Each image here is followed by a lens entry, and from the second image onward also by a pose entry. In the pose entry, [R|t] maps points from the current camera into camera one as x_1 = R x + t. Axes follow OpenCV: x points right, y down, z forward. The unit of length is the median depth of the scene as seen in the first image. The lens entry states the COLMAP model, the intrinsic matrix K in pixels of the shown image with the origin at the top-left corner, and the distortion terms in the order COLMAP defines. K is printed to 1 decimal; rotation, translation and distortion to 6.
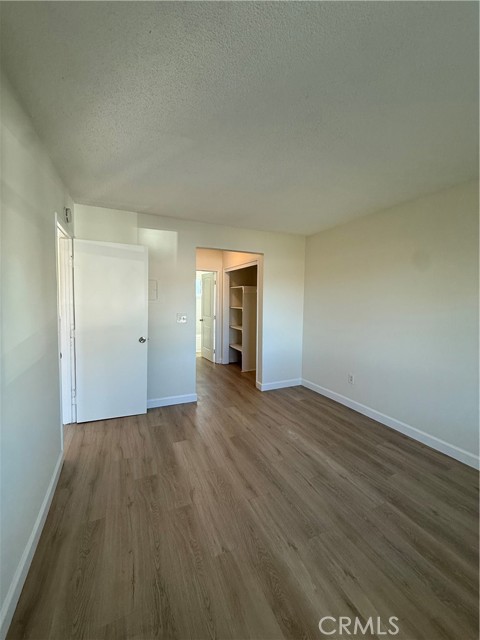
lens RADIAL K [[254.8, 0, 236.3], [0, 254.8, 316.0], [0, 0, 1]] dist [0.001444, 0.000471]
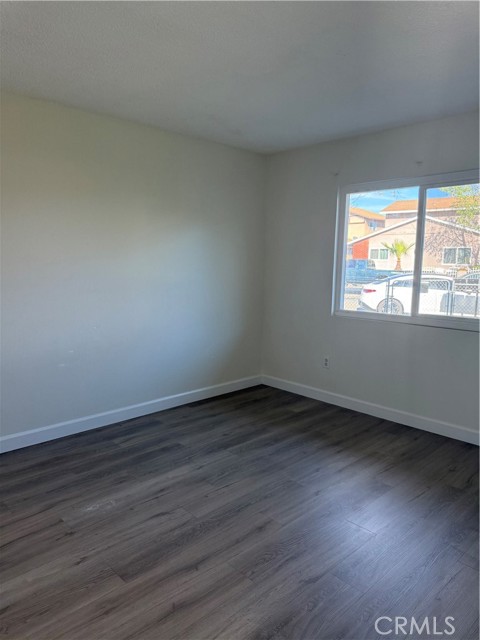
lens RADIAL K [[451.0, 0, 235.7], [0, 451.0, 324.3], [0, 0, 1]] dist [0.057852, -0.067757]
pose [[-0.324977, -0.150348, 0.933695, -0.745866], [0.053095, 0.982825, 0.176739, -0.062766], [-0.944230, 0.107011, -0.311413, 1.052361]]
